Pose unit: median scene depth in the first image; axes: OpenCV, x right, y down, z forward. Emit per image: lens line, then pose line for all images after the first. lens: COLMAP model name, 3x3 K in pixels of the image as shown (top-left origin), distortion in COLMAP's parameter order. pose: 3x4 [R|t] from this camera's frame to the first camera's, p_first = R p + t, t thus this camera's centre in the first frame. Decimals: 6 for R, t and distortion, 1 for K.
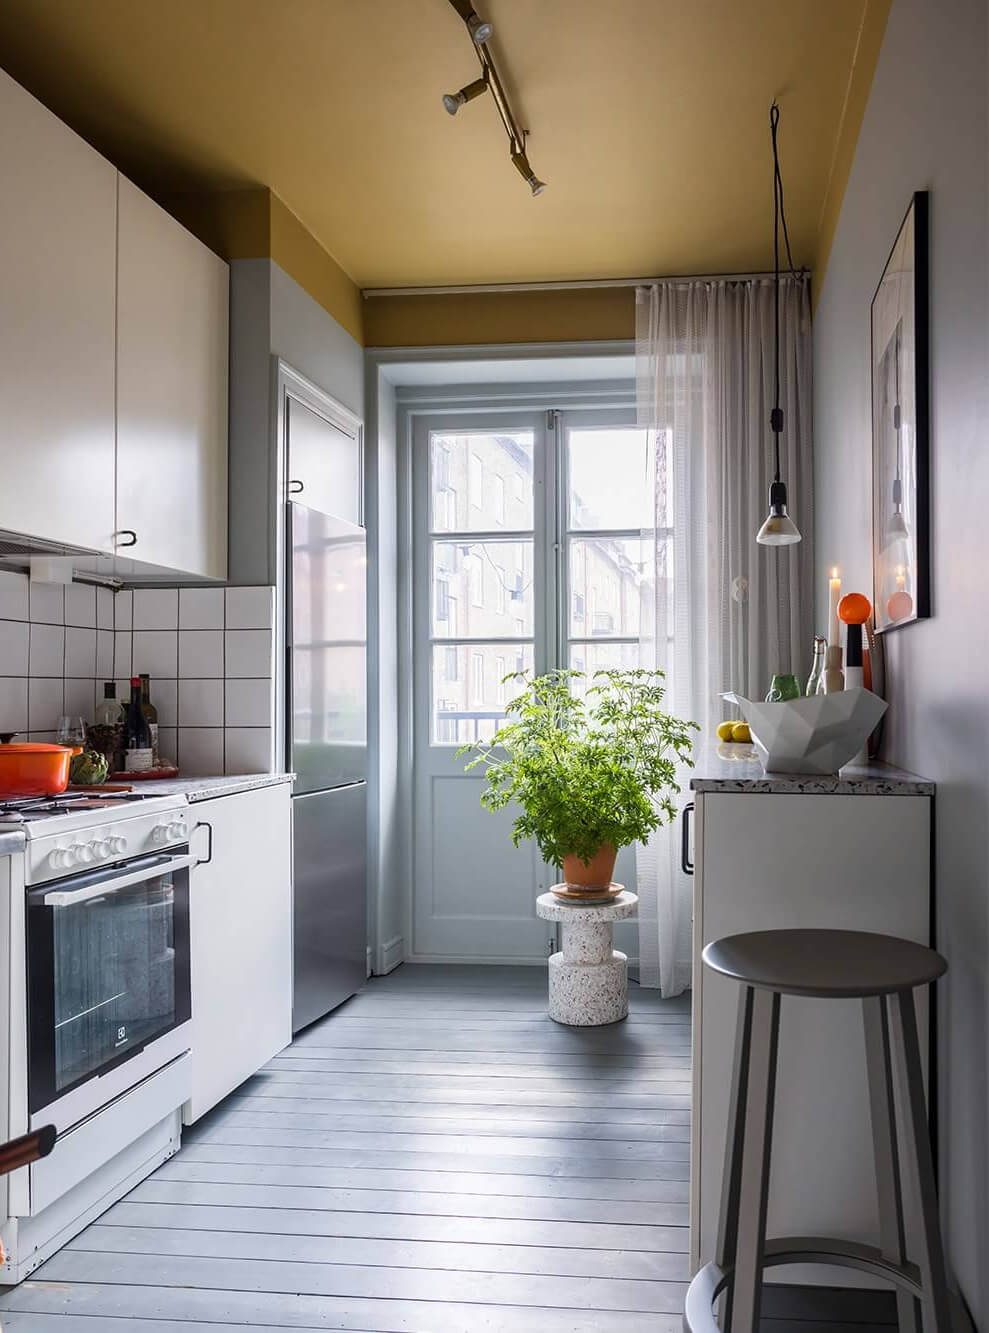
lens RADIAL K [[1692.6, 0, 494.5], [0, 1692.6, 666.5], [0, 0, 1]] dist [-0.002017, 0.001032]
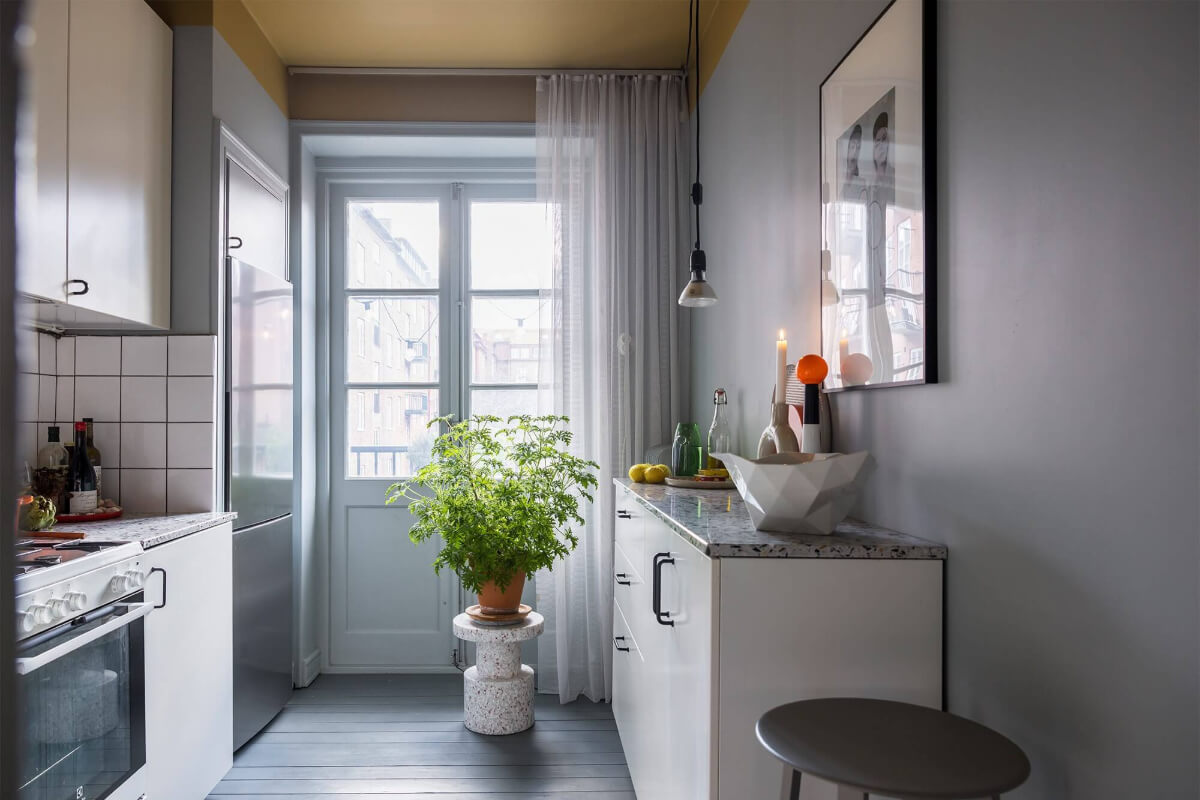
lens RADIAL K [[1354.4, 0, 597.2], [0, 1354.4, 410.5], [0, 0, 1]] dist [0.003993, 0.003734]
pose [[0.984144, 0.006861, 0.177236, -0.042533], [-0.008236, 0.999941, 0.007027, -0.007904], [-0.177178, -0.008375, 0.984143, 0.113438]]
